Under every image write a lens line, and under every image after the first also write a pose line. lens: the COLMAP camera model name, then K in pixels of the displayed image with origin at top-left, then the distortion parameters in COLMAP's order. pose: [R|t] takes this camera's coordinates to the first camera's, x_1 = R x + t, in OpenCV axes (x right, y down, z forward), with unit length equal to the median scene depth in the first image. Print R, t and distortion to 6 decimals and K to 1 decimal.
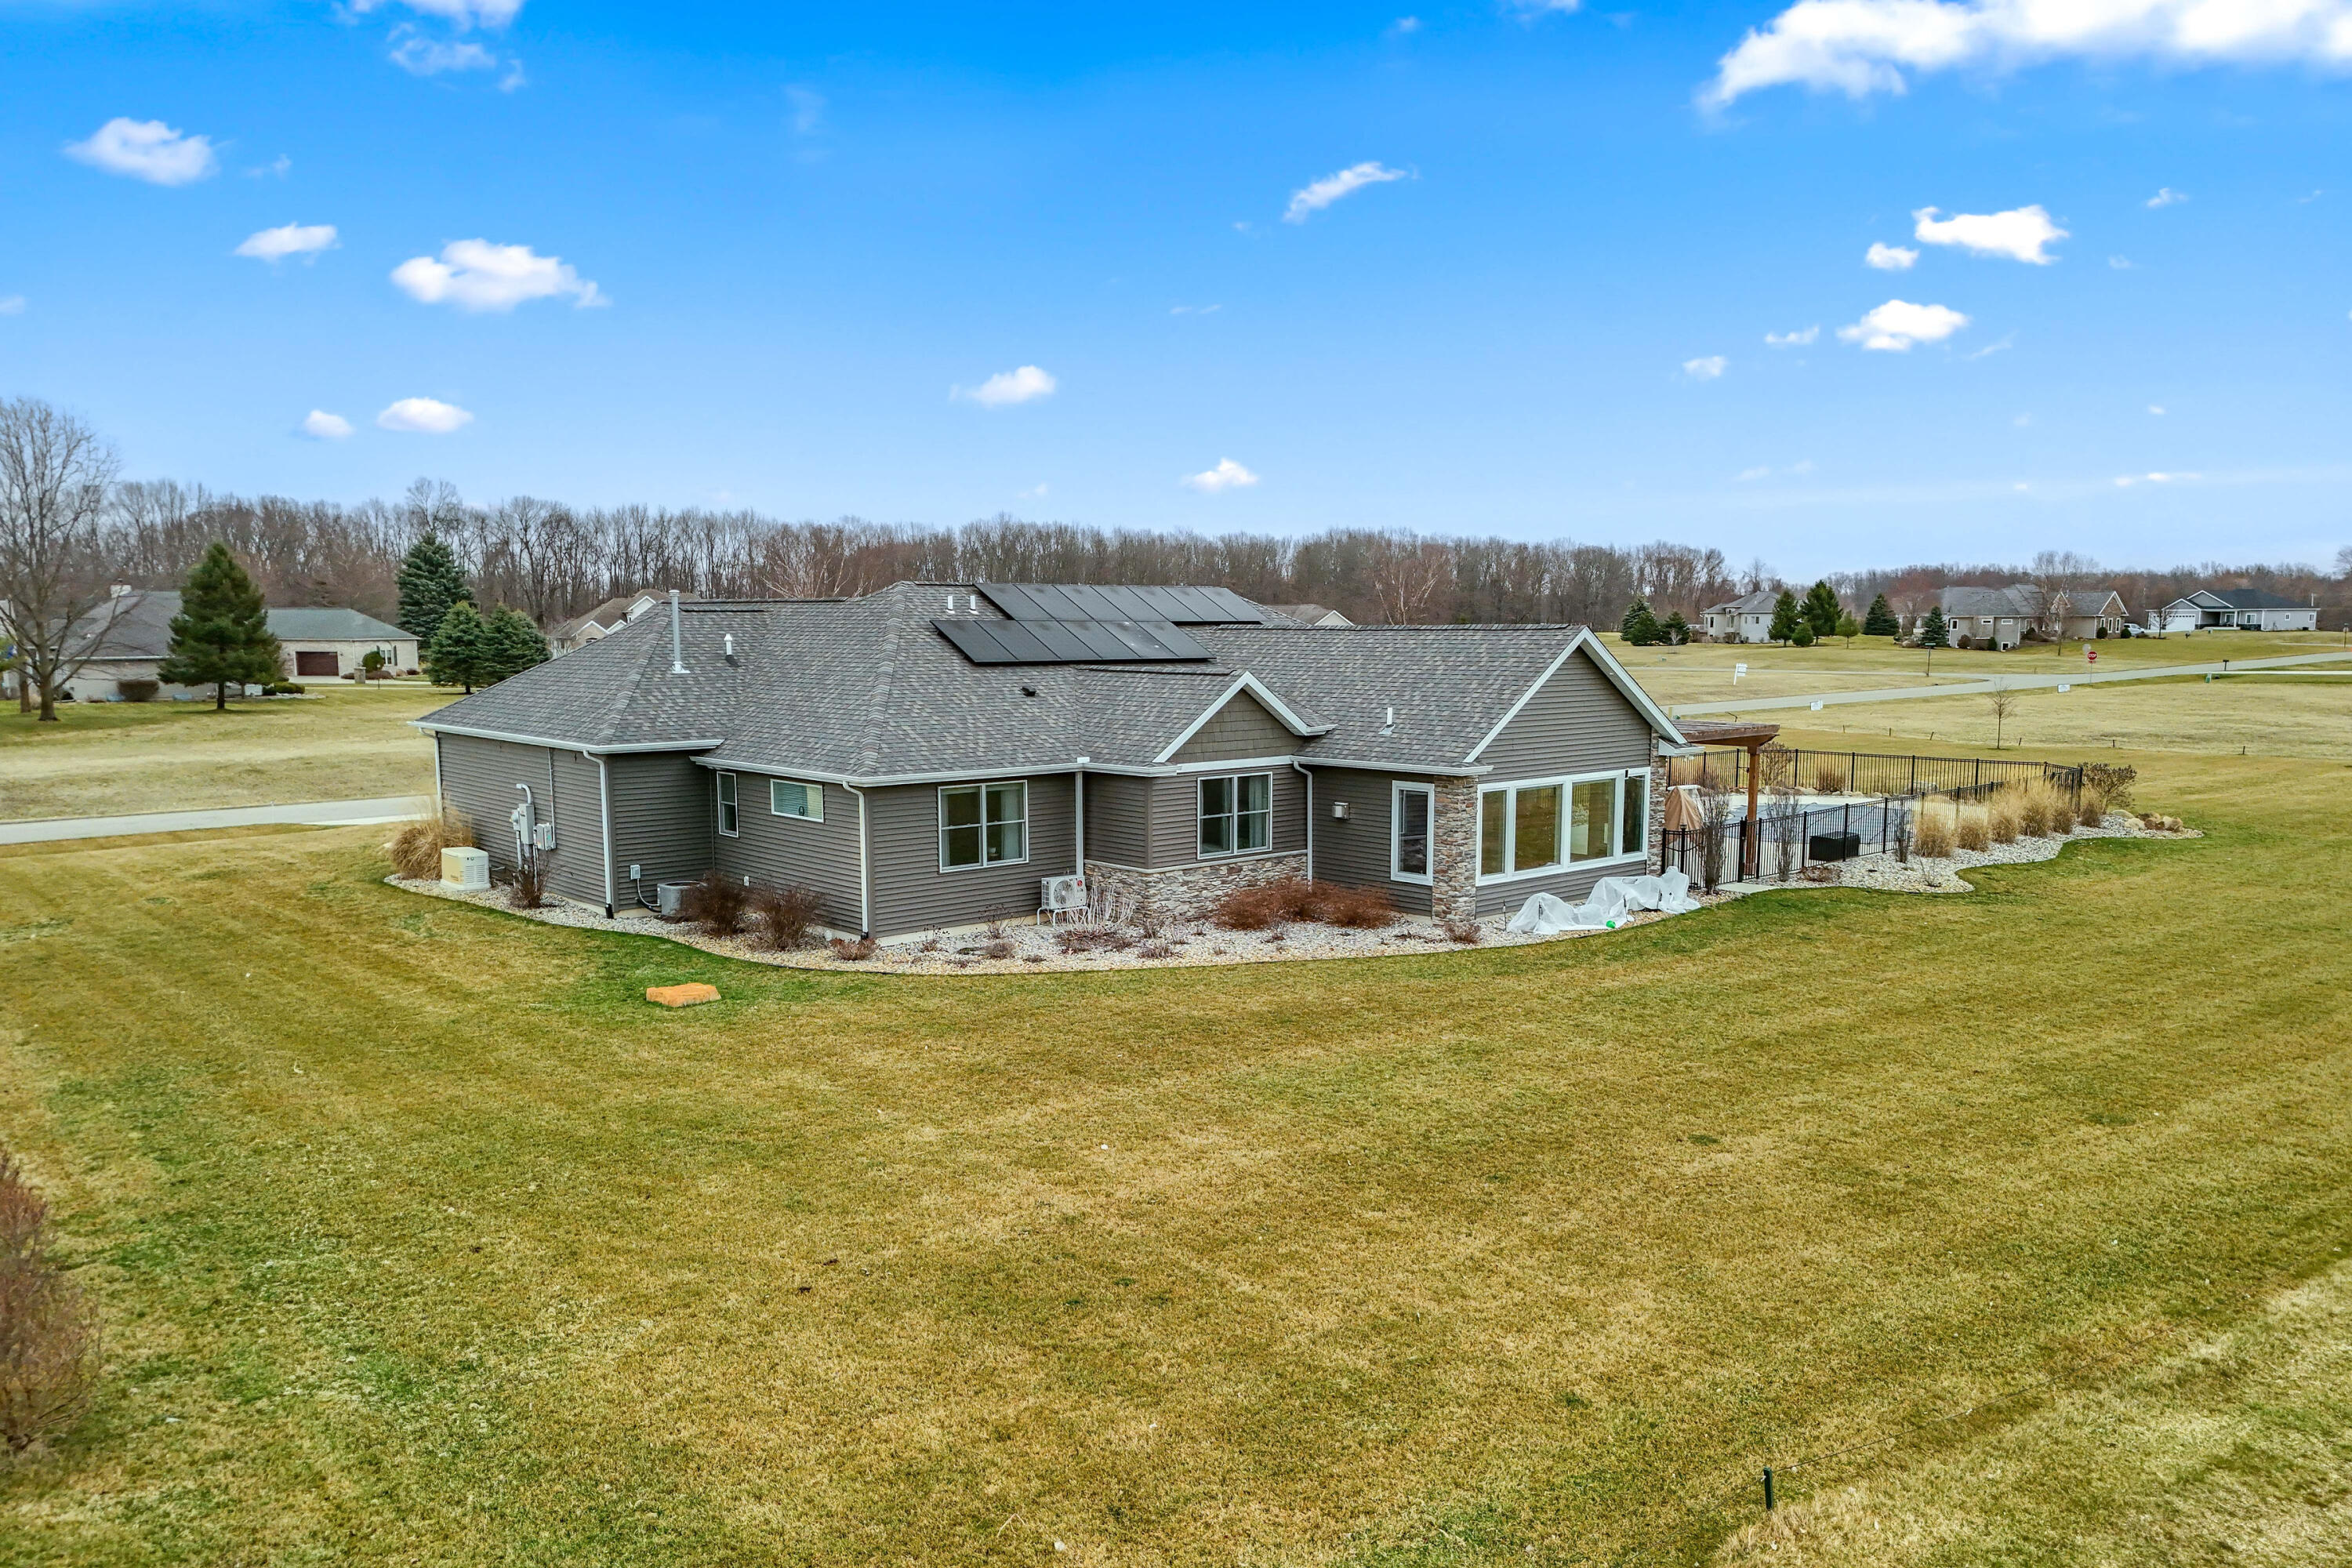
lens RADIAL K [[1712.9, 0, 1183.0], [0, 1712.9, 759.7], [0, 0, 1]] dist [0.092117, -0.076228]
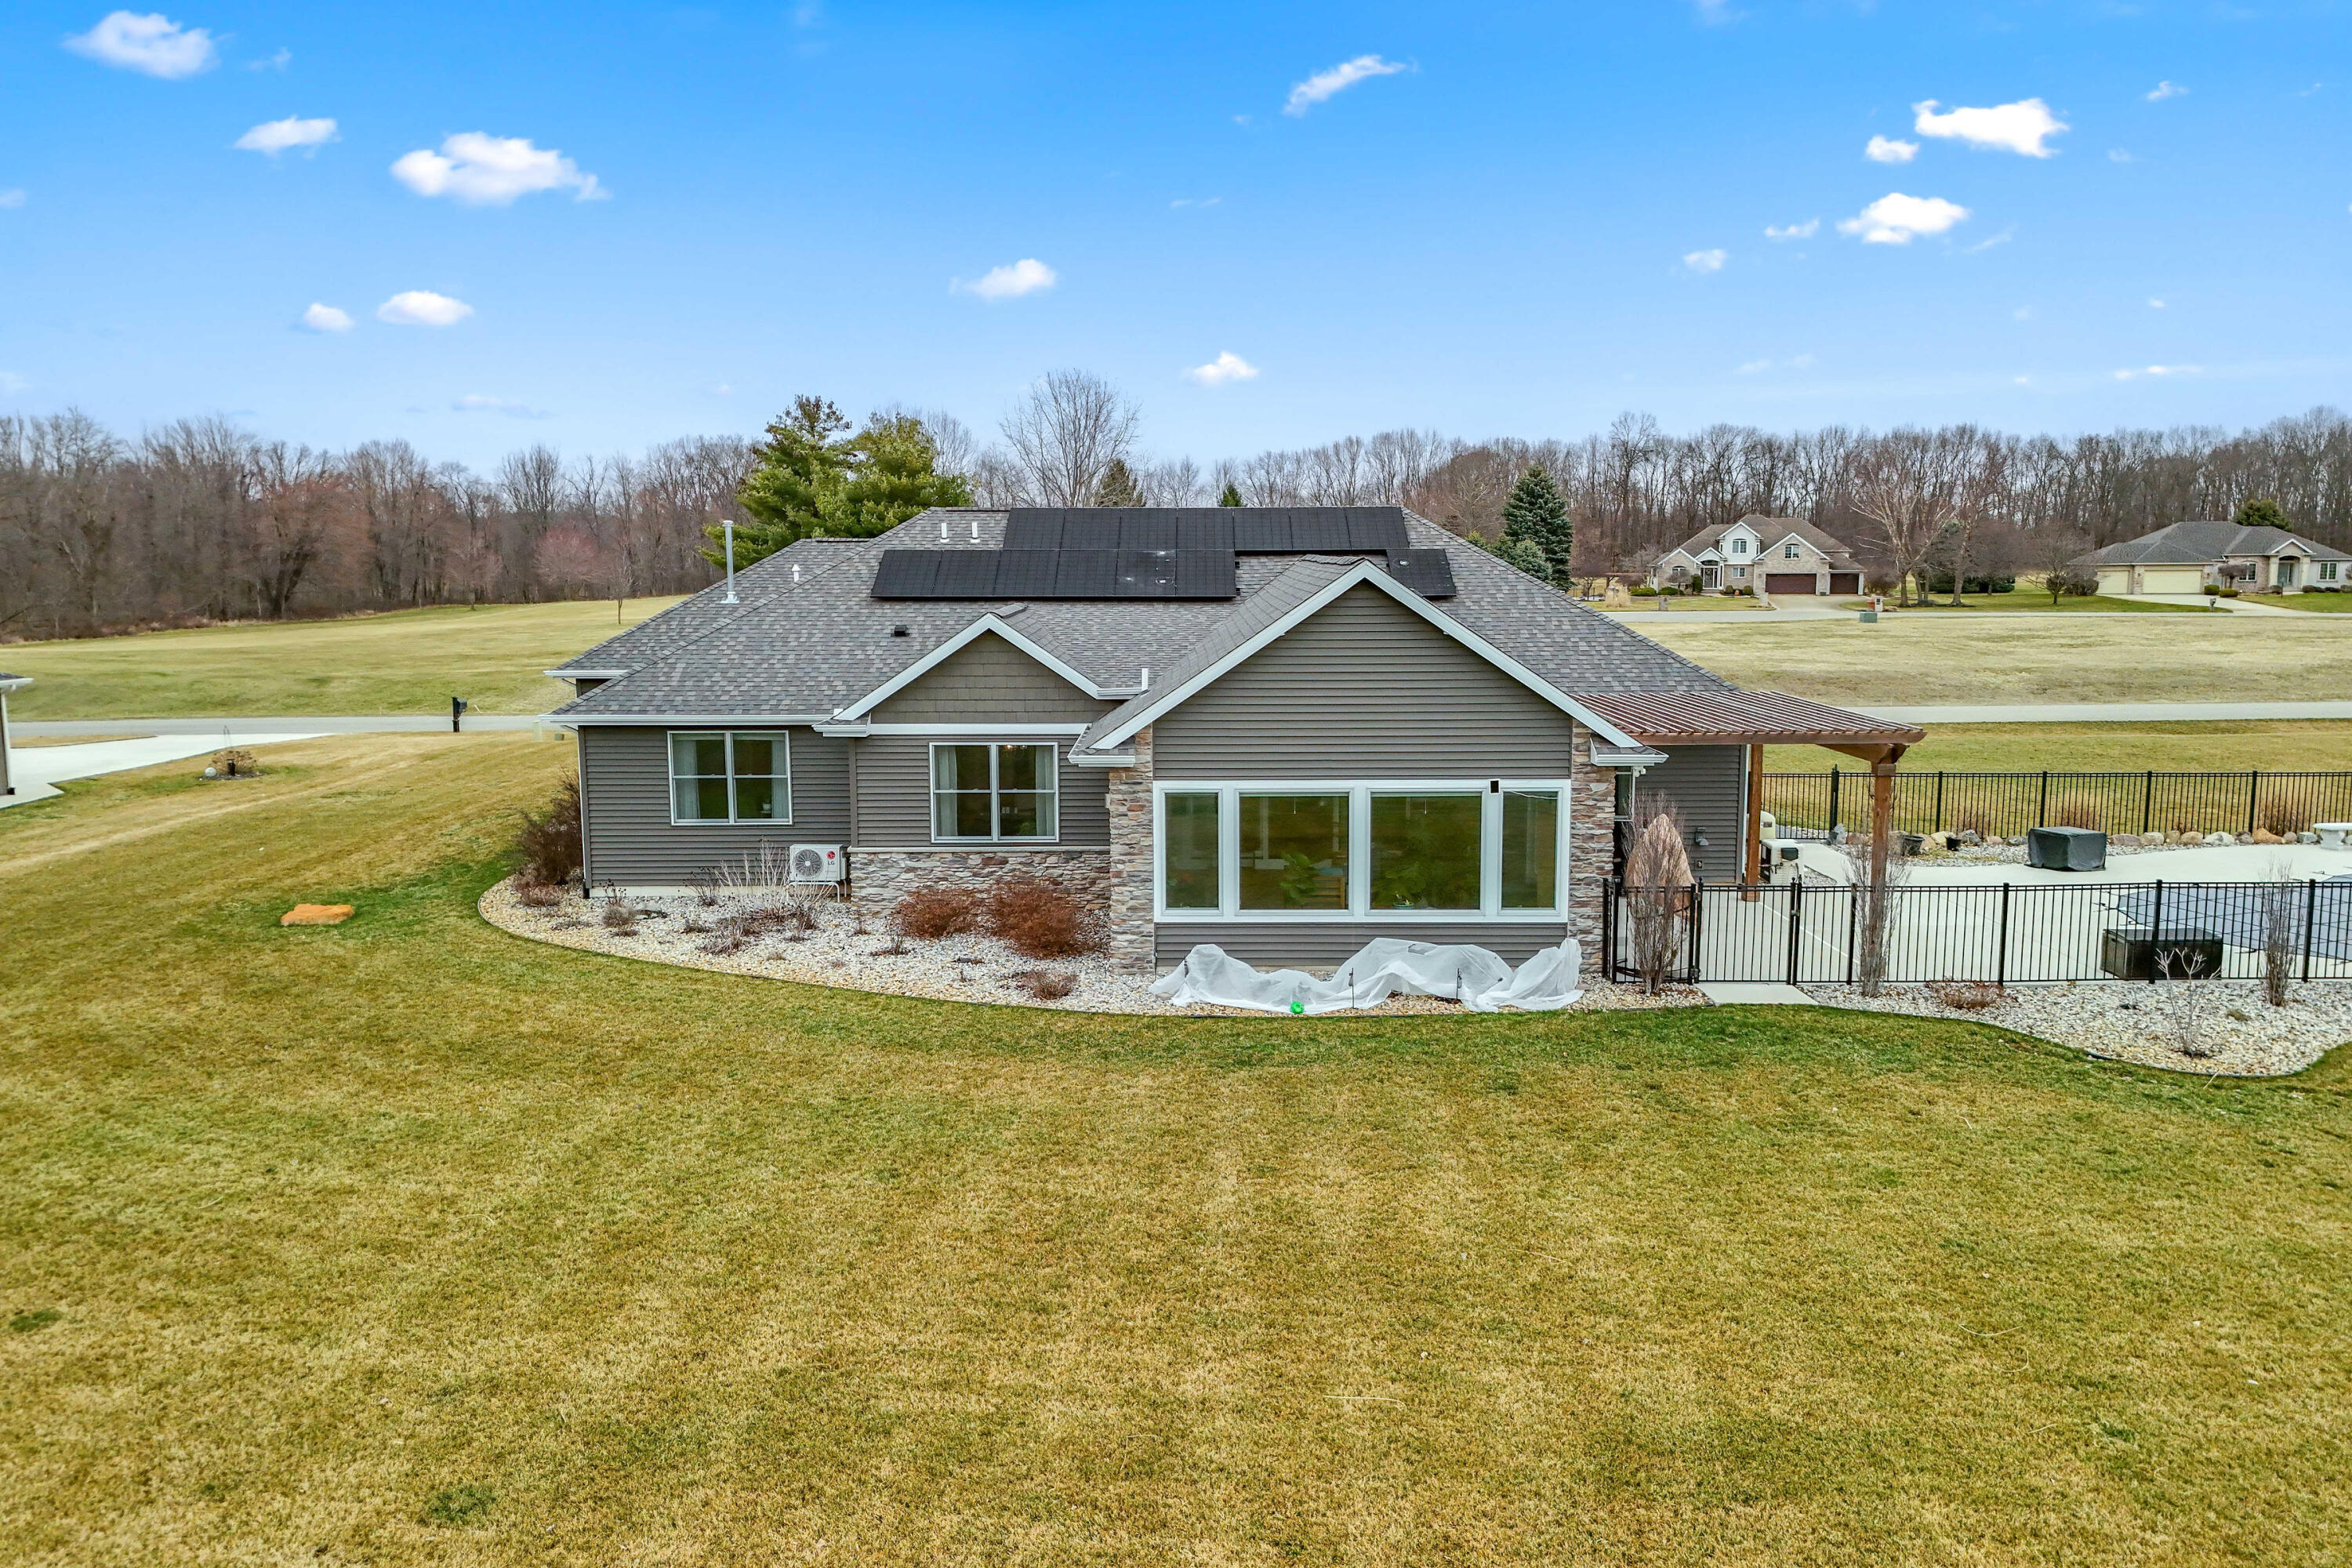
lens RADIAL K [[1712.9, 0, 1183.0], [0, 1712.9, 759.7], [0, 0, 1]] dist [0.092117, -0.076228]
pose [[0.743058, 0.080089, -0.664417, 0.613631], [-0.052402, 0.996728, 0.061542, -0.036550], [0.667172, -0.010913, 0.744824, 0.449164]]
